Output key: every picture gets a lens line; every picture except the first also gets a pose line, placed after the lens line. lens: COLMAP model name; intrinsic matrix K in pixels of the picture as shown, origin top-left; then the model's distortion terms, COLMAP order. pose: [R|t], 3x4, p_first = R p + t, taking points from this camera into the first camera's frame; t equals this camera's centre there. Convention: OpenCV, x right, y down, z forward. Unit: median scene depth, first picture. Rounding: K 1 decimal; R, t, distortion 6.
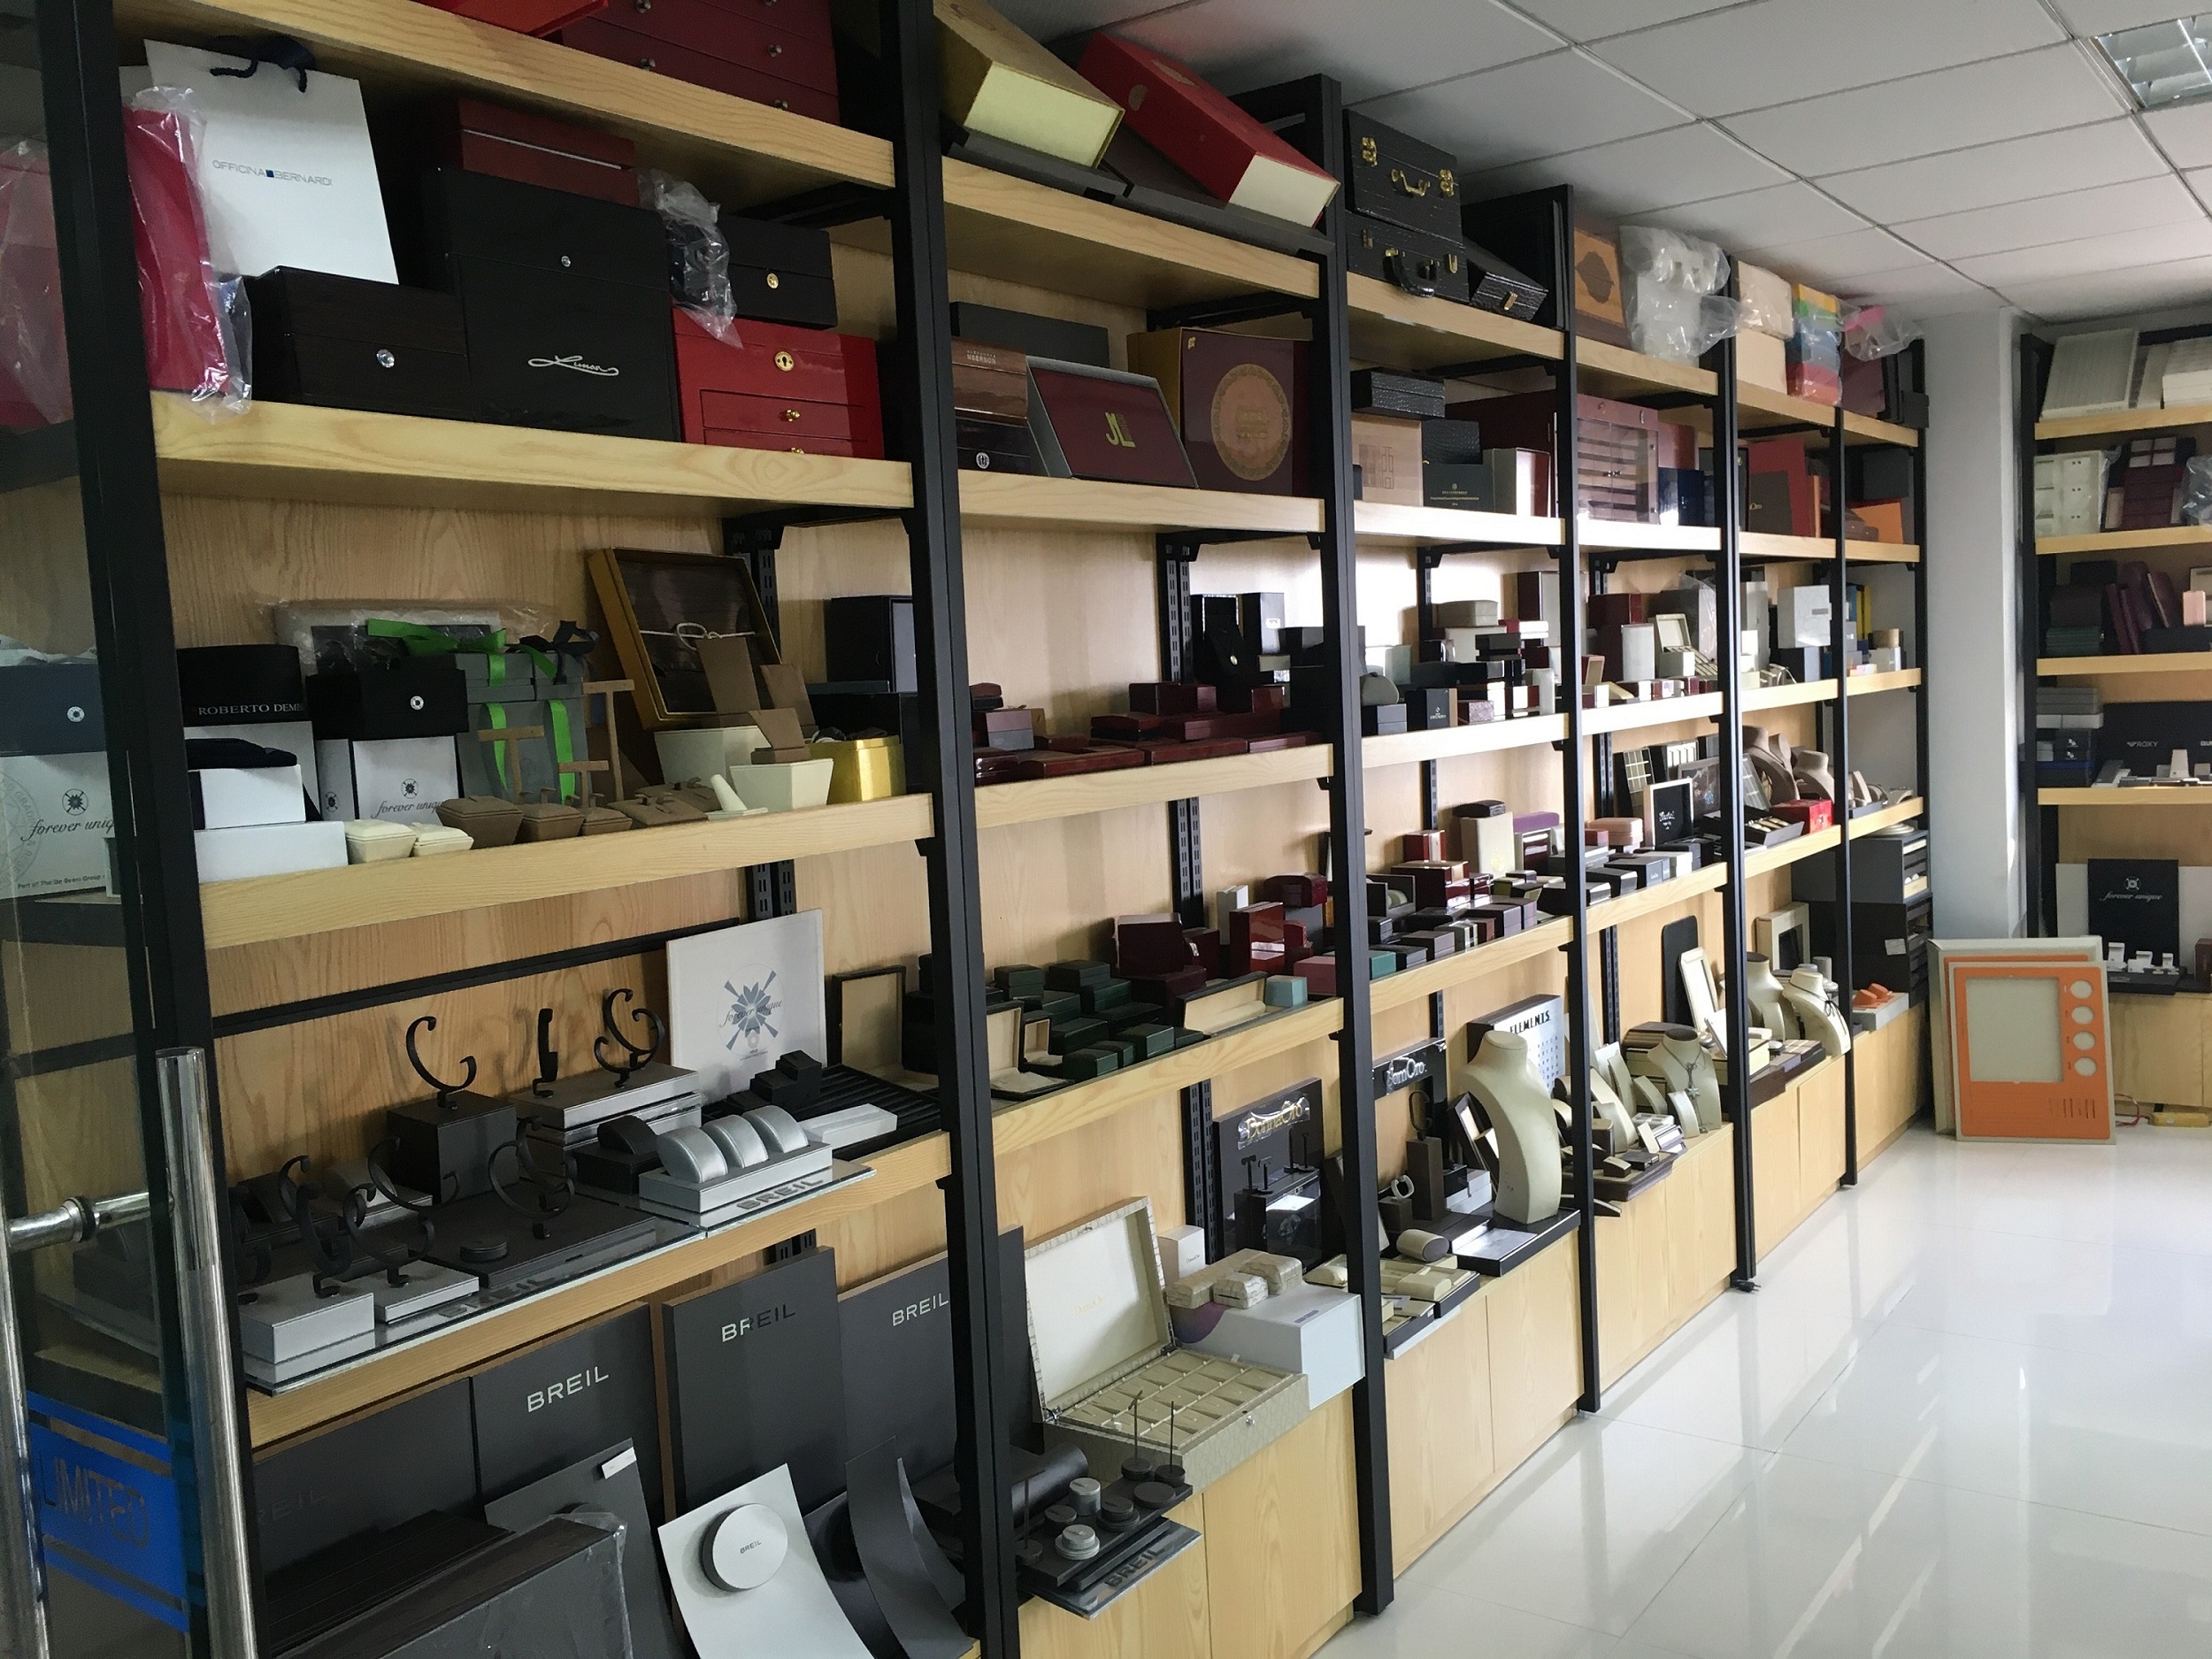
lens RADIAL K [[1892.0, 0, 1107.4], [0, 1892.0, 816.3], [0, 0, 1]] dist [0.051910, -0.000524]
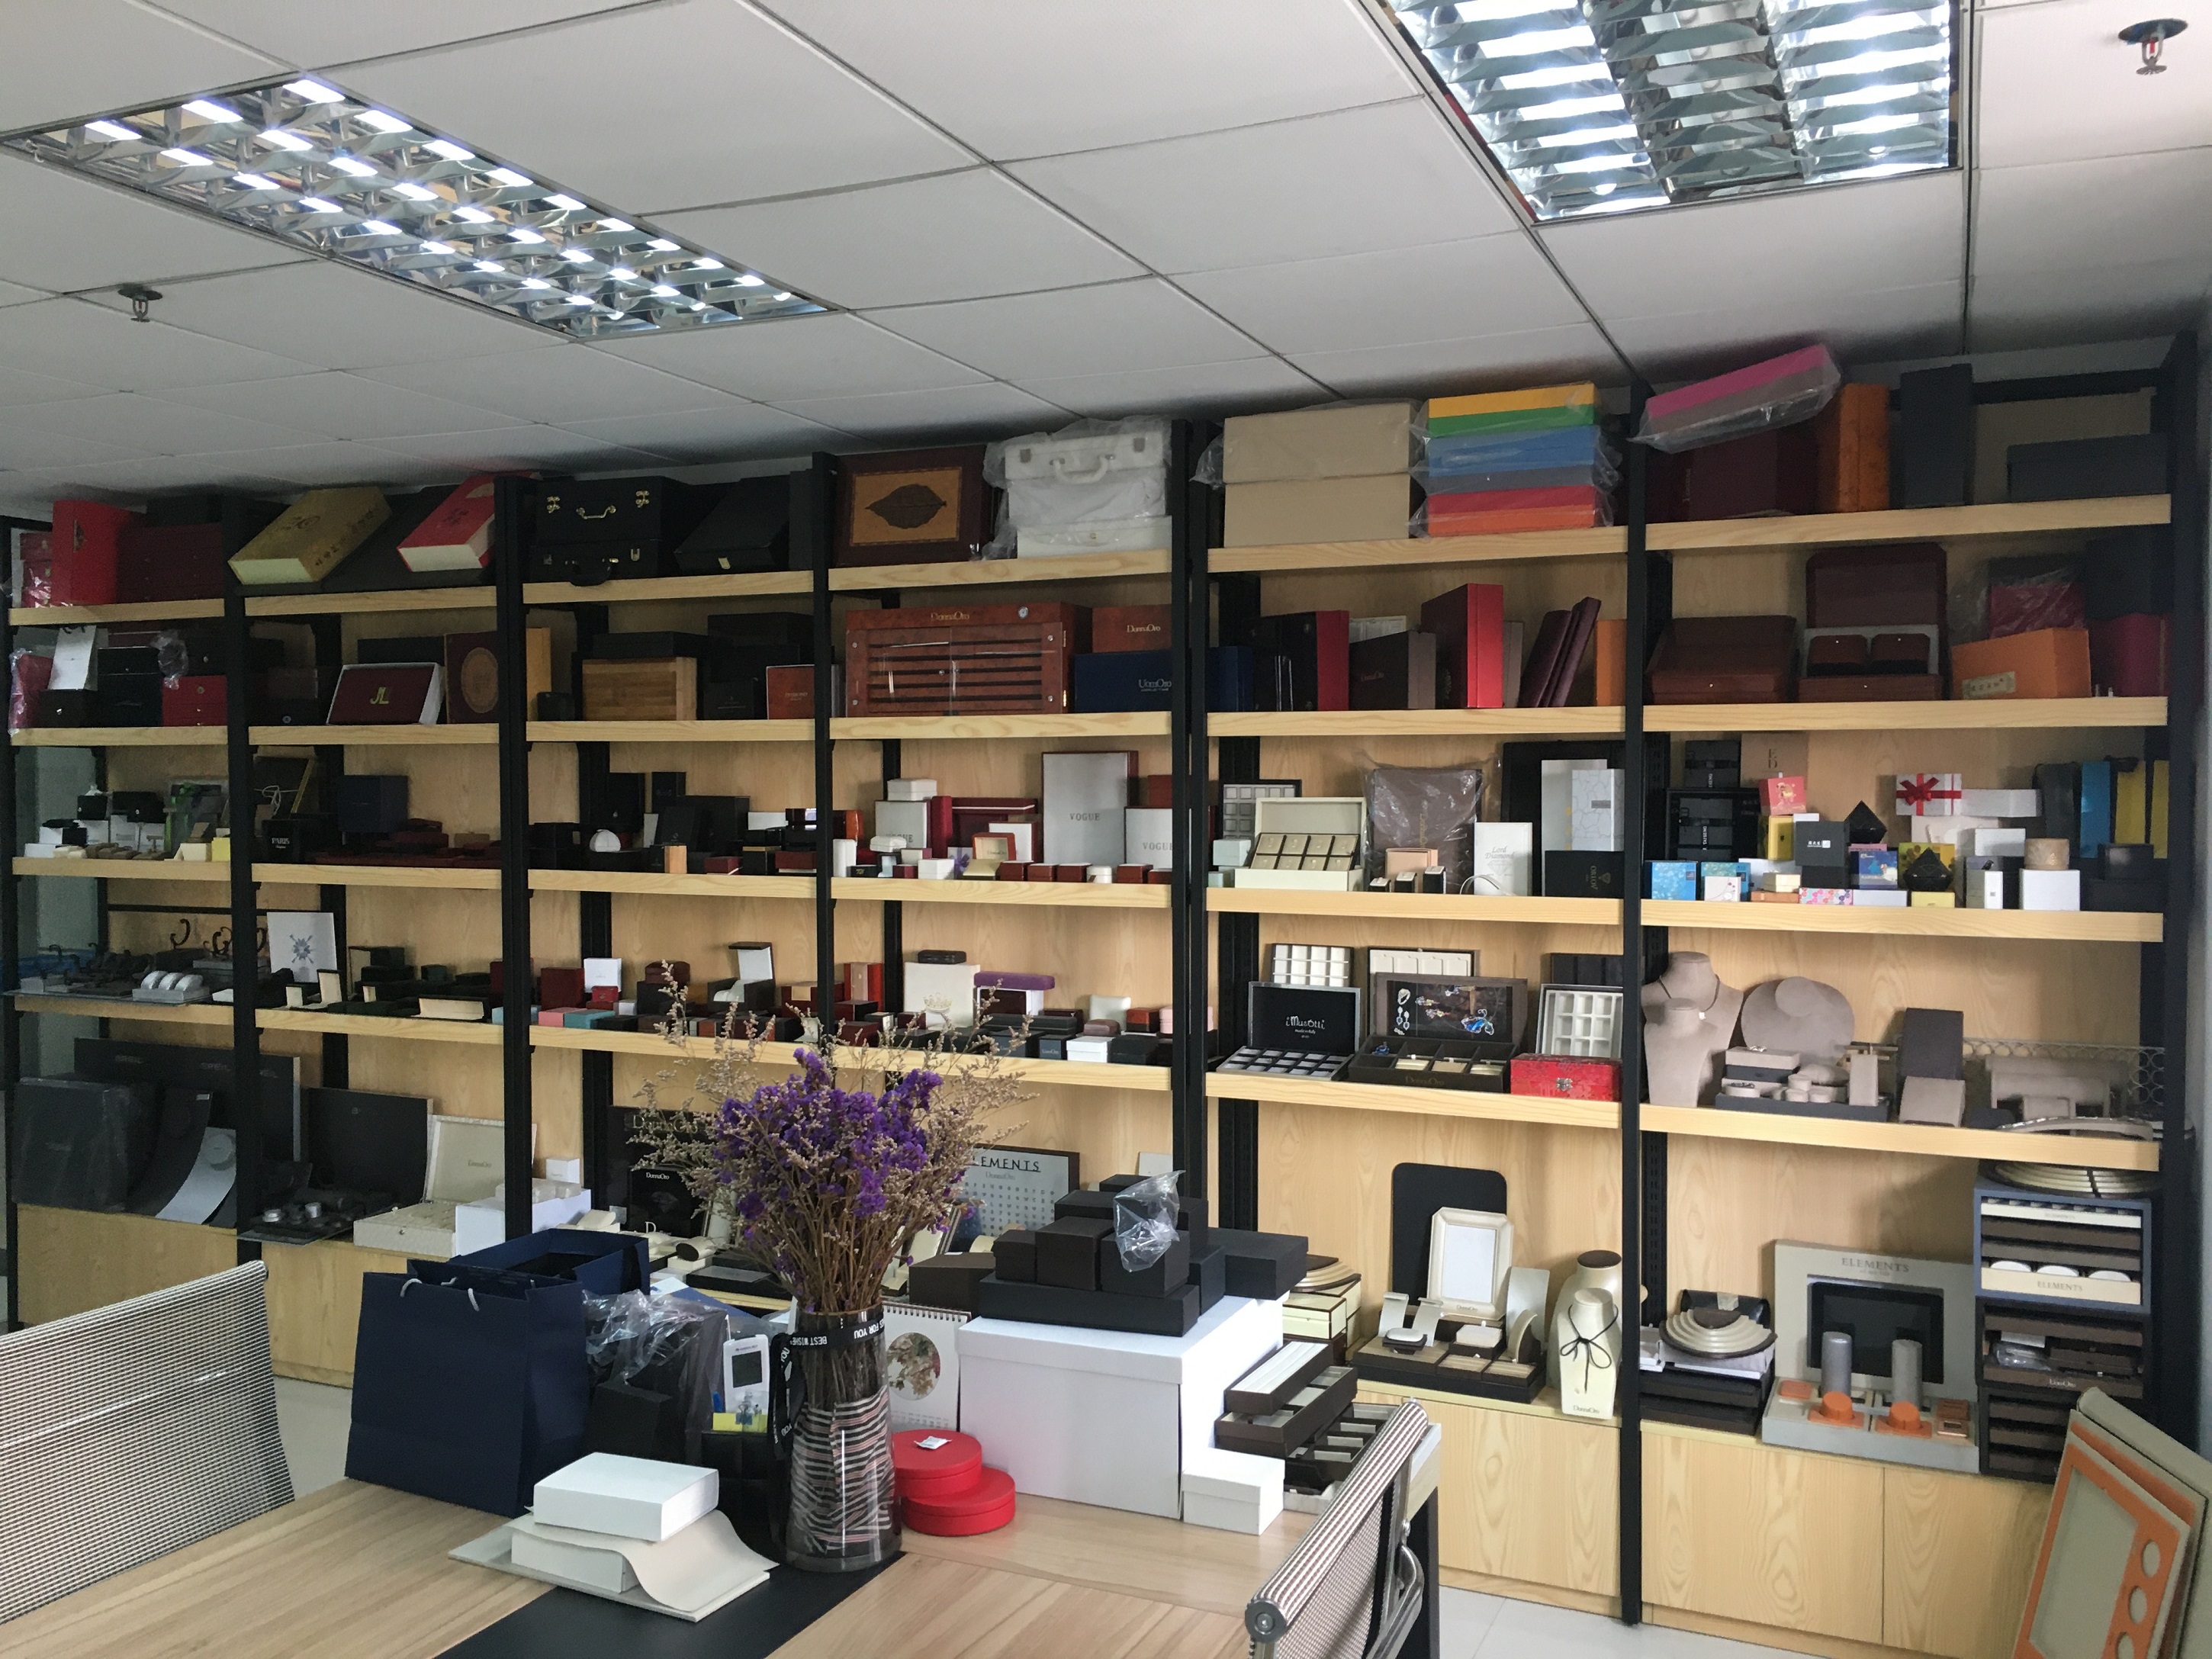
lens RADIAL K [[1892.0, 0, 1104.4], [0, 1892.0, 839.4], [0, 0, 1]] dist [0.051910, -0.000524]
pose [[0.199077, 0.070955, -0.977412, 2.314769], [-0.093972, 0.994161, 0.053031, -0.252930], [0.975468, 0.081292, 0.204582, 1.468031]]
